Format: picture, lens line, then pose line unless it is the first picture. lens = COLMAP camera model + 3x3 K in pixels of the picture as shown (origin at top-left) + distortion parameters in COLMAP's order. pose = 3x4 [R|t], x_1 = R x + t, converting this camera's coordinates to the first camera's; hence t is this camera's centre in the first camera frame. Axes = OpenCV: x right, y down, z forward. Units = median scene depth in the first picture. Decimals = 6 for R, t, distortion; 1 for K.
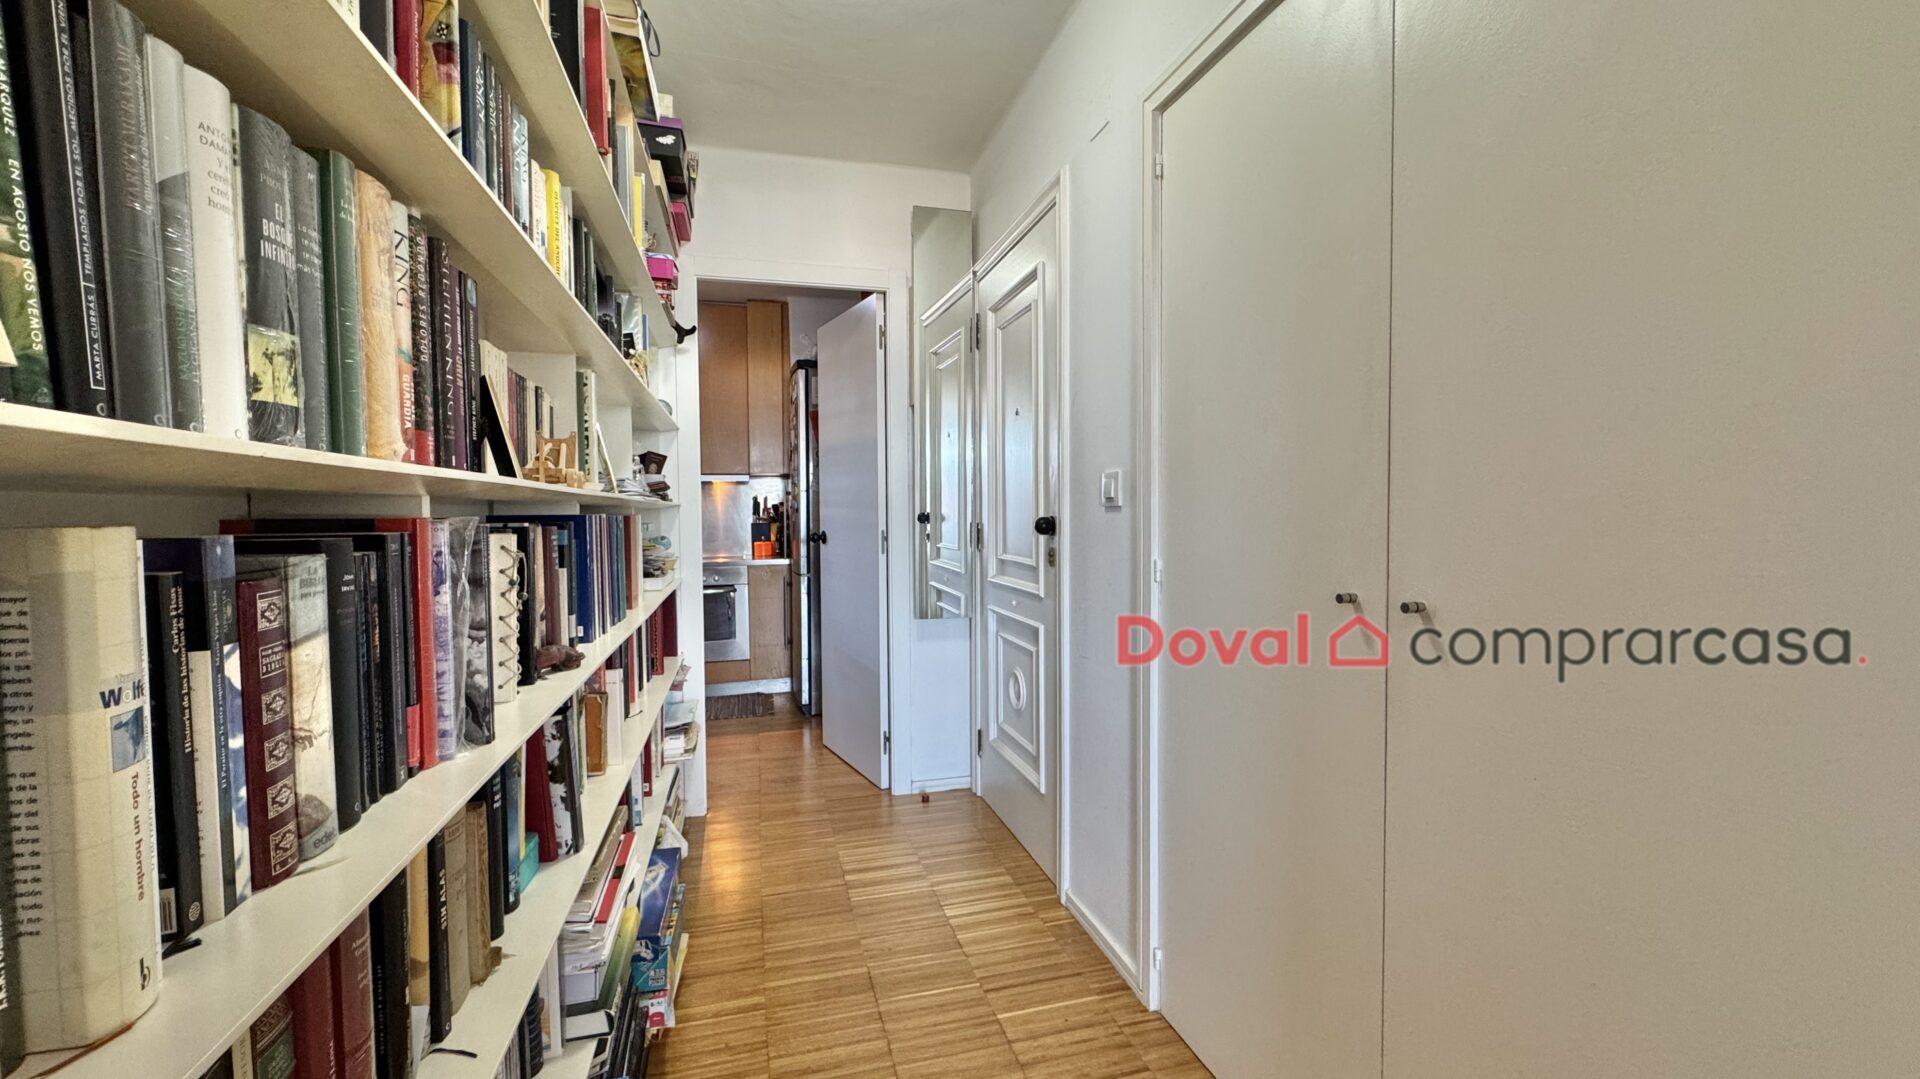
lens RADIAL K [[766.1, 0, 959.7], [0, 766.1, 541.2], [0, 0, 1]] dist [-0.000412, -0.000194]
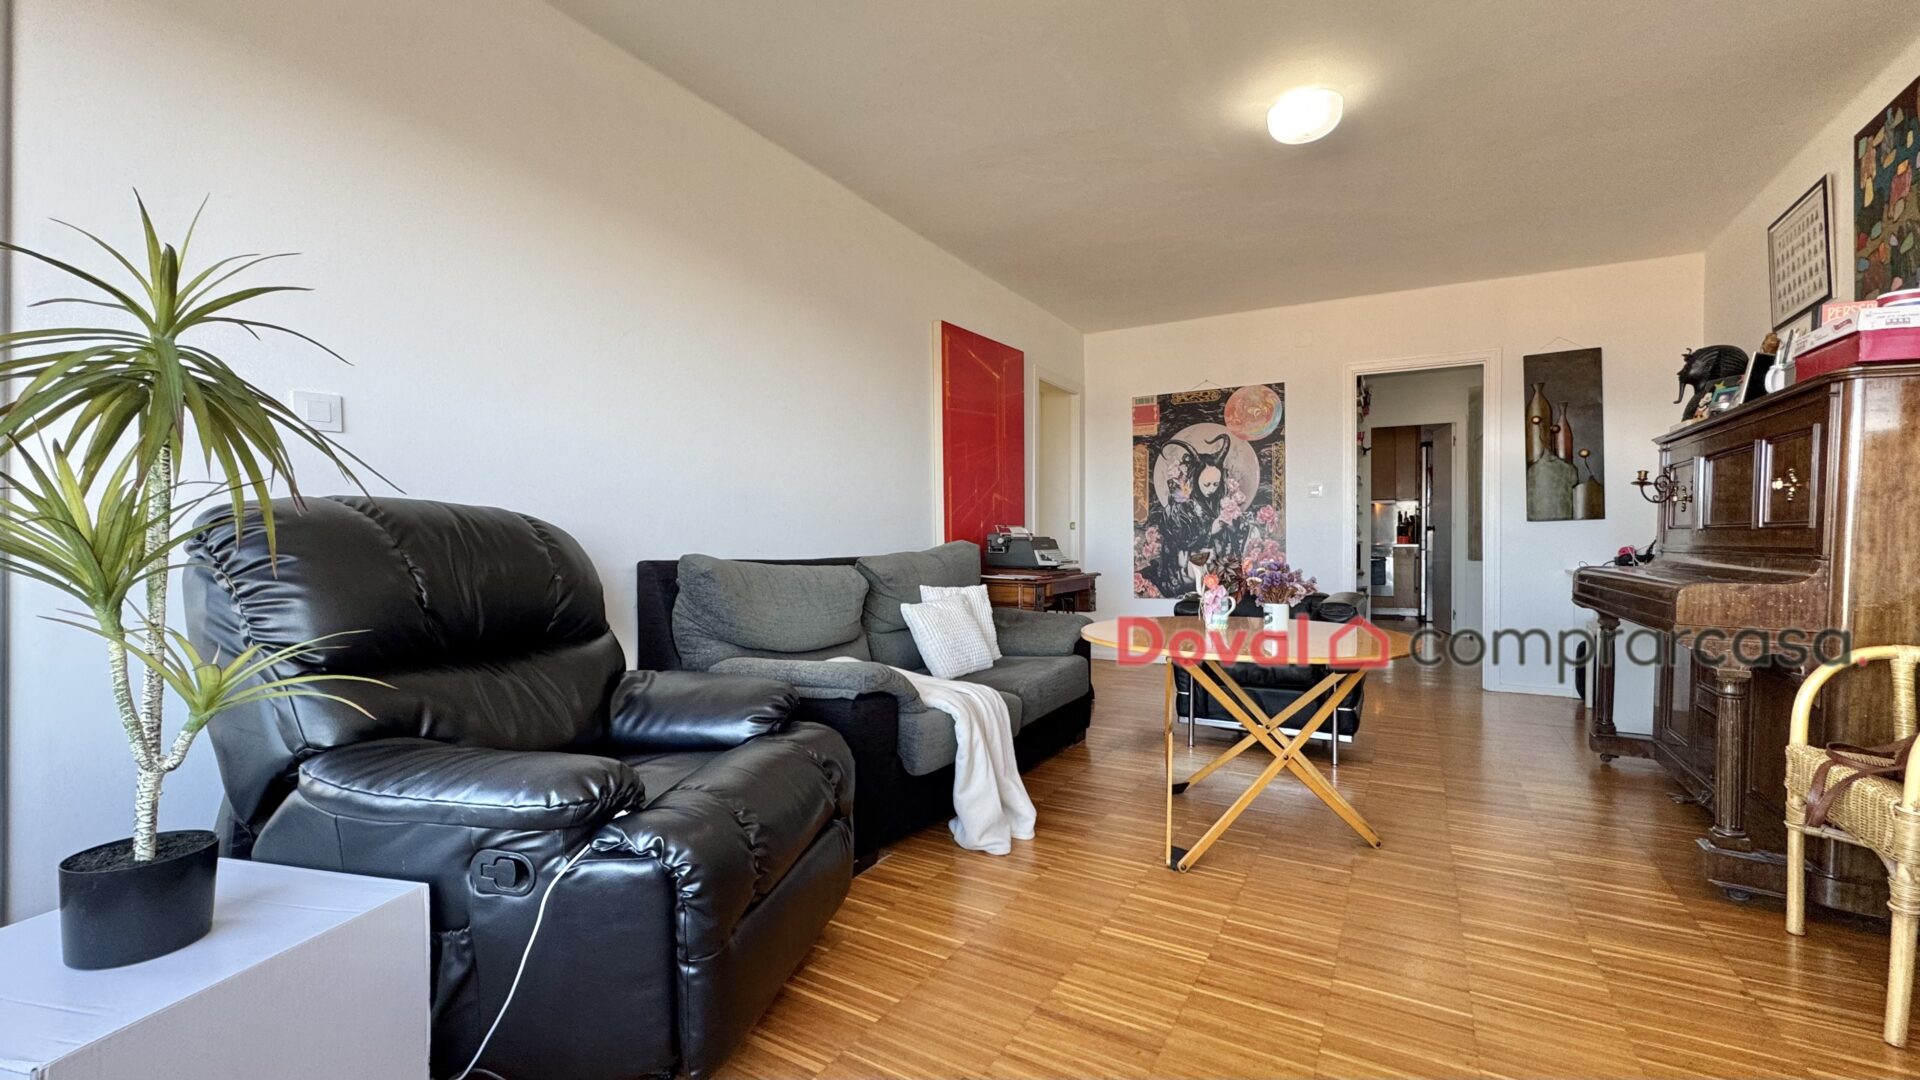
lens RADIAL K [[790.2, 0, 962.3], [0, 790.2, 537.3], [0, 0, 1]] dist [0.000271, 0.000224]
pose [[0.706513, 0.004890, -0.707683, 0.365707], [-0.030857, 0.999238, -0.023901, 0.088641], [0.707027, 0.038724, 0.706125, -1.178423]]
